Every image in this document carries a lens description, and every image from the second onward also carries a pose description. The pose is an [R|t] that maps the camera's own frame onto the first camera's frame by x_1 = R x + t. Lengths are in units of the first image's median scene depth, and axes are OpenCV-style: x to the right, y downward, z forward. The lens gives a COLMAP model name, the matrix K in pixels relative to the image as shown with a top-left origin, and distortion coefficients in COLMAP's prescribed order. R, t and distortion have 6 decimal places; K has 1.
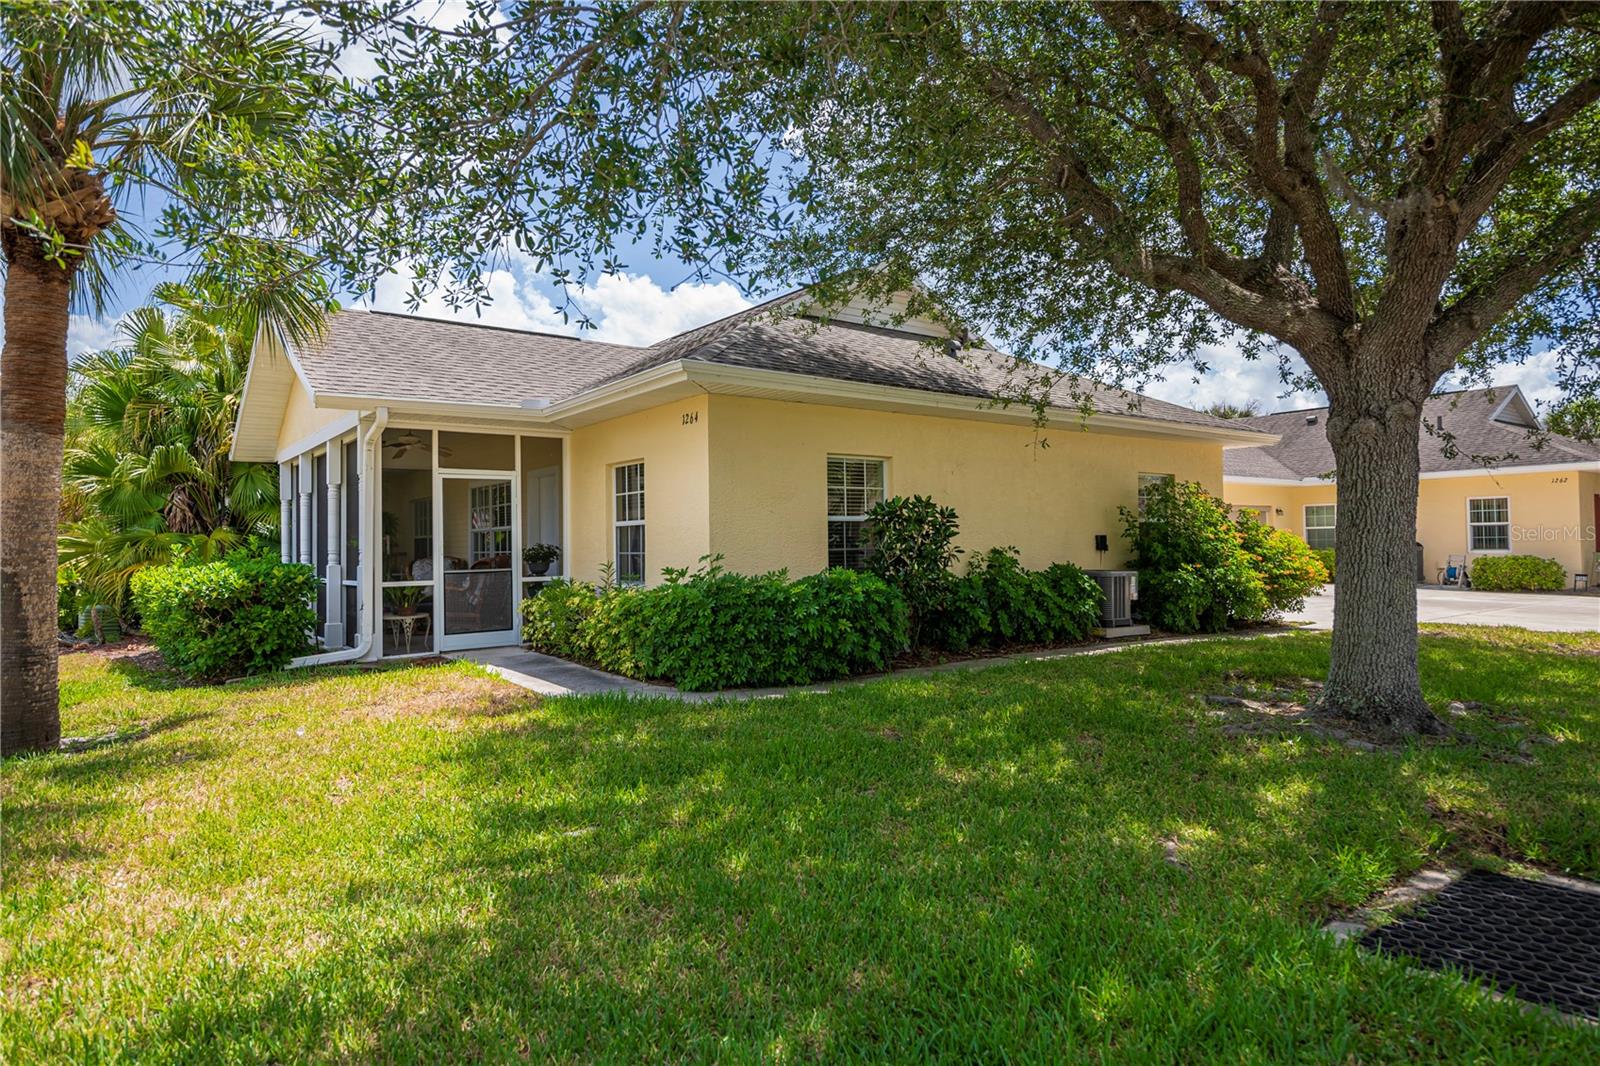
lens RADIAL K [[950.2, 0, 801.8], [0, 950.2, 532.9], [0, 0, 1]] dist [0.004462, 0.001084]
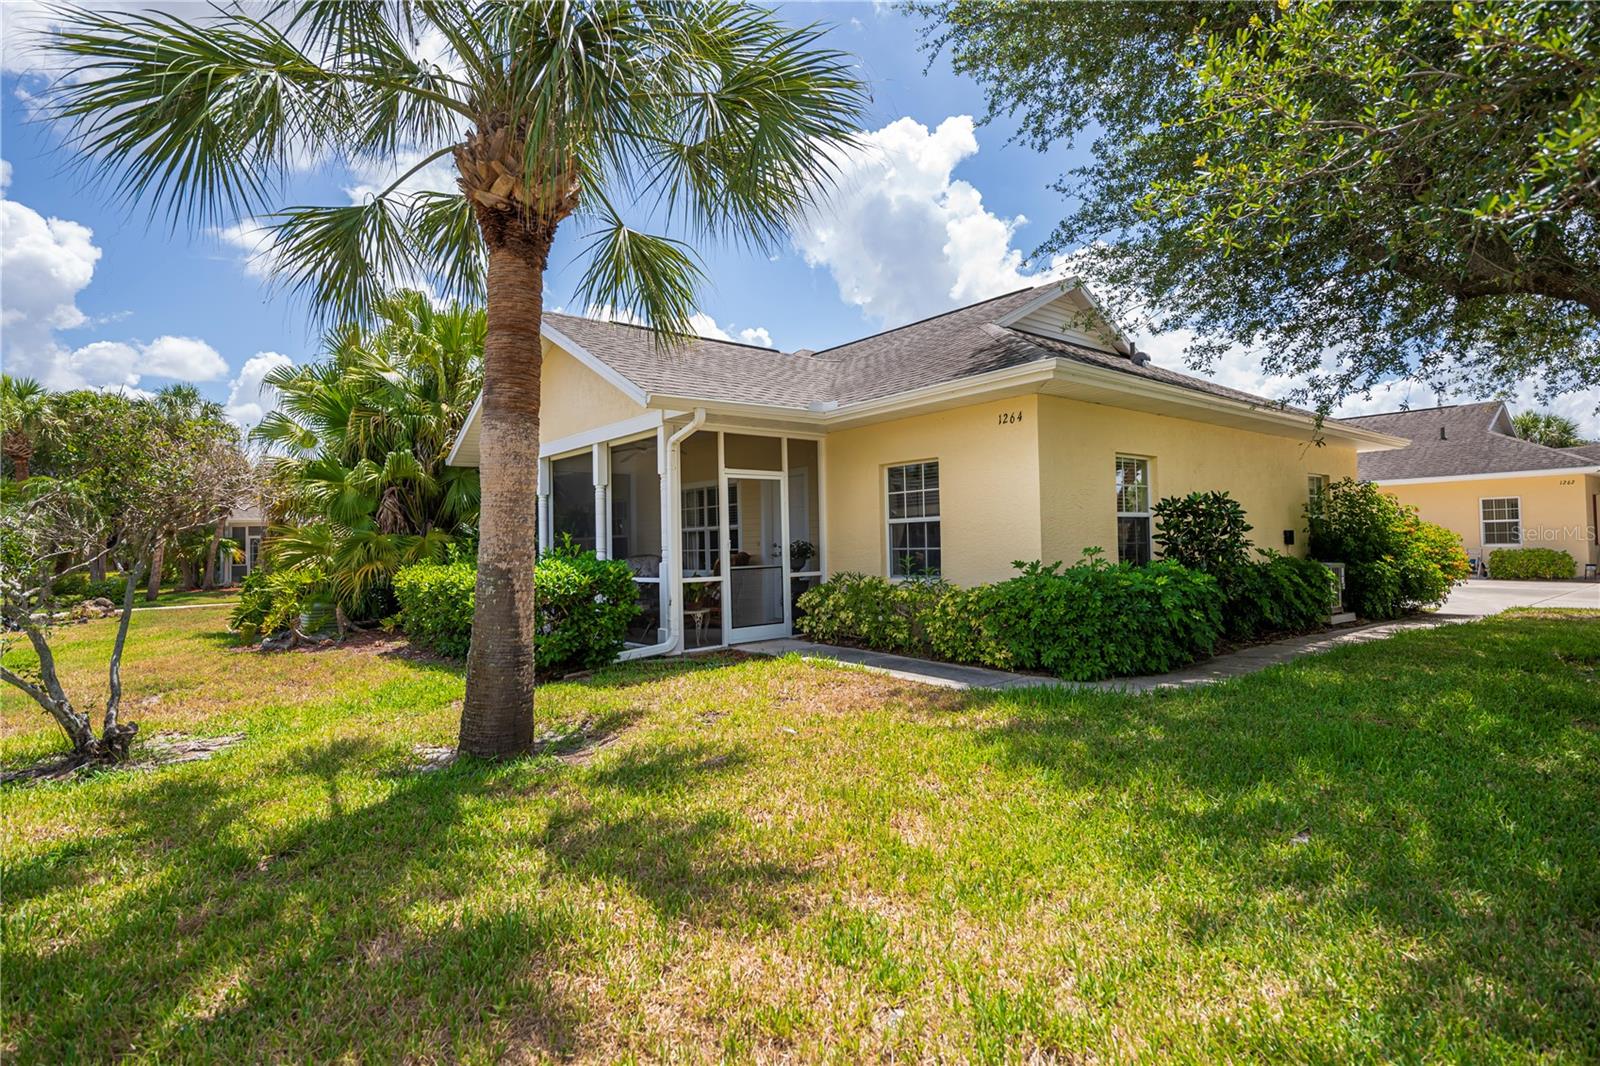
lens RADIAL K [[824.4, 0, 798.8], [0, 824.4, 535.5], [0, 0, 1]] dist [-0.001075, -0.001468]
pose [[0.999156, -0.006373, 0.040575, -0.321604], [0.006402, 0.999979, -0.000578, 0.006042], [-0.040570, 0.000837, 0.999176, 0.090341]]
